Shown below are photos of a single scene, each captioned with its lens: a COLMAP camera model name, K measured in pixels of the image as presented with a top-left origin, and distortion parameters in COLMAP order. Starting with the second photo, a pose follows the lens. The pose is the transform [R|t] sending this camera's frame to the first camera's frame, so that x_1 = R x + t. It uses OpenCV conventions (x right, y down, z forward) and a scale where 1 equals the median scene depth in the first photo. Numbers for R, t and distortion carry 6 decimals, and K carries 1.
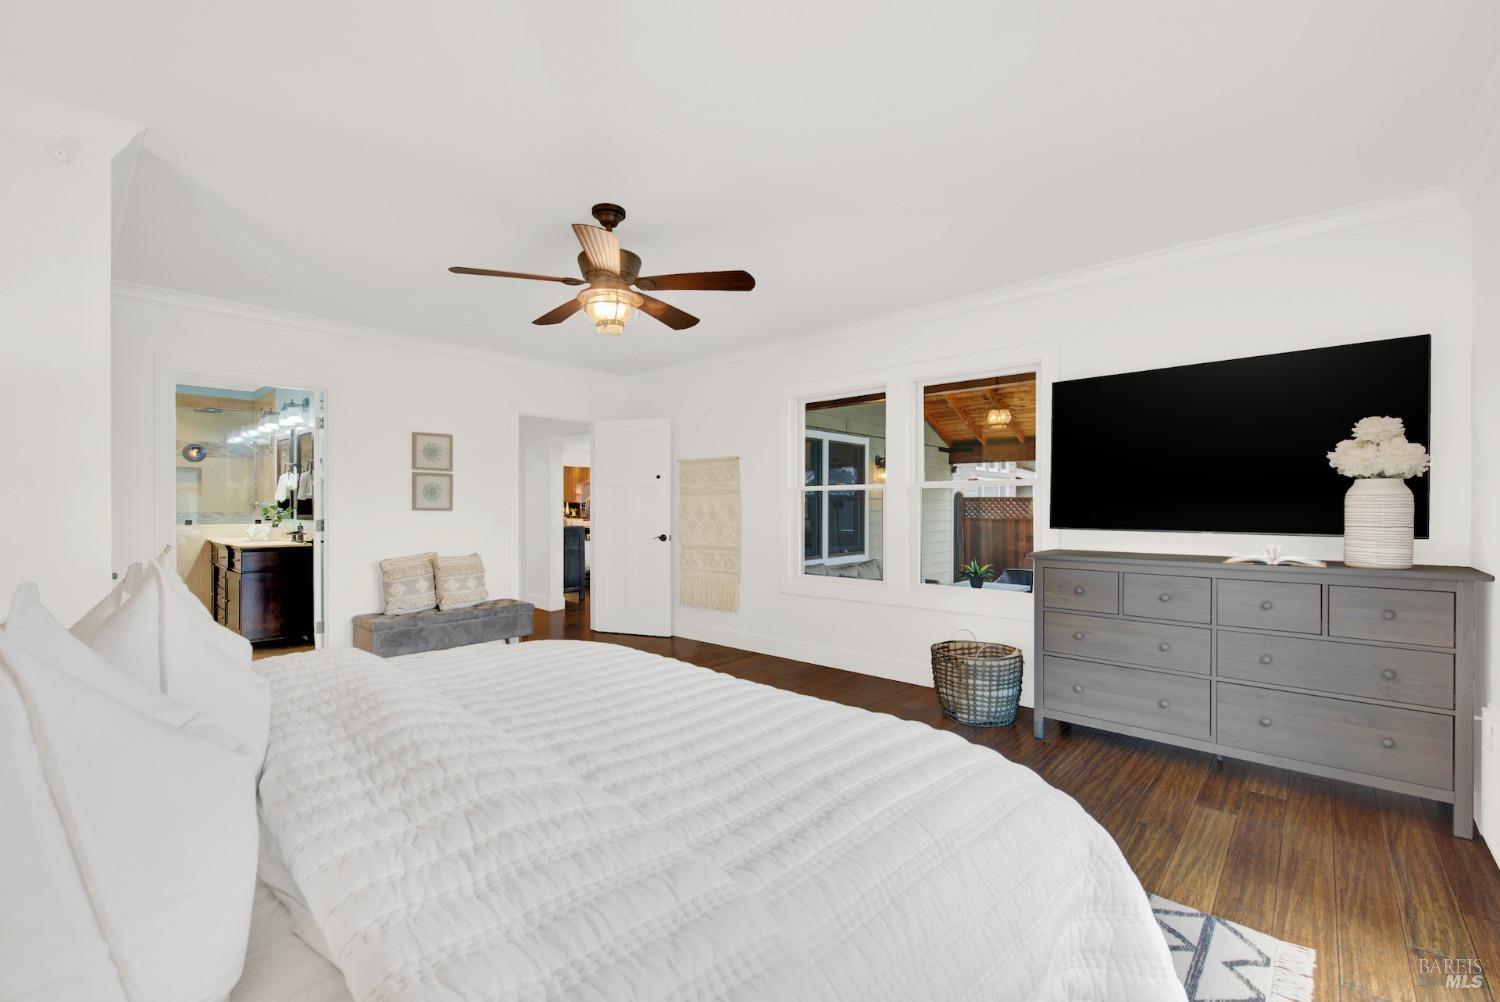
lens RADIAL K [[625.6, 0, 753.3], [0, 625.6, 512.9], [0, 0, 1]] dist [0.001977, -0.000177]
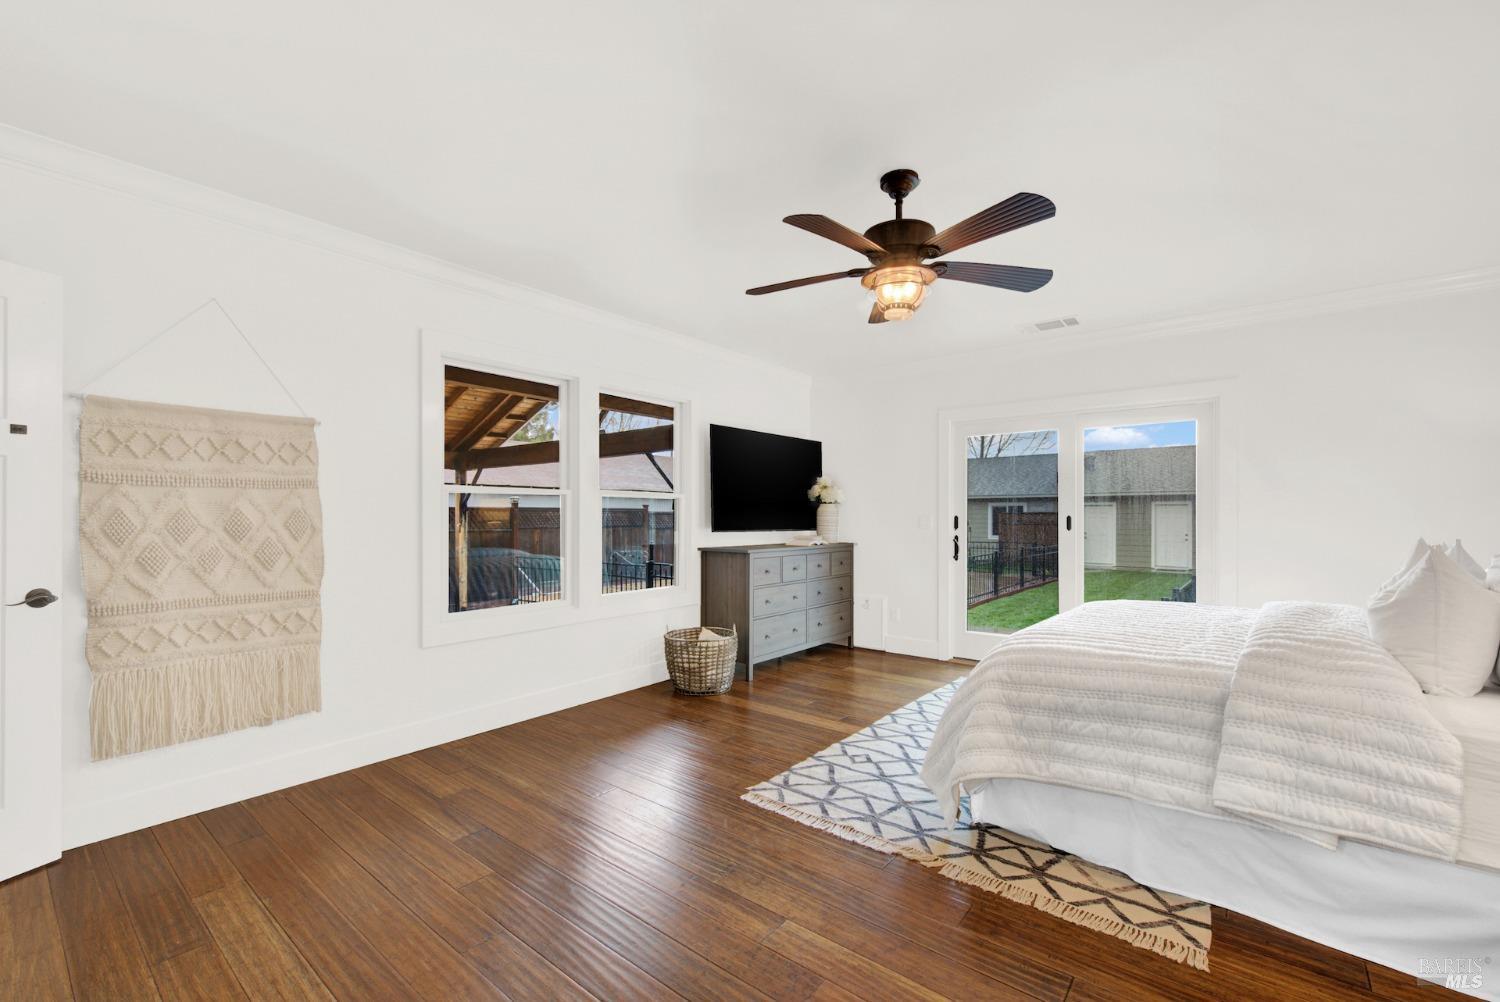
lens RADIAL K [[637.3, 0, 751.9], [0, 637.3, 511.4], [0, 0, 1]] dist [0.004670, -0.000034]
pose [[-0.057131, 0.009084, 0.998325, -0.851096], [0.007688, 0.999933, -0.008659, -0.006025], [-0.998337, 0.007181, -0.057197, 0.939705]]
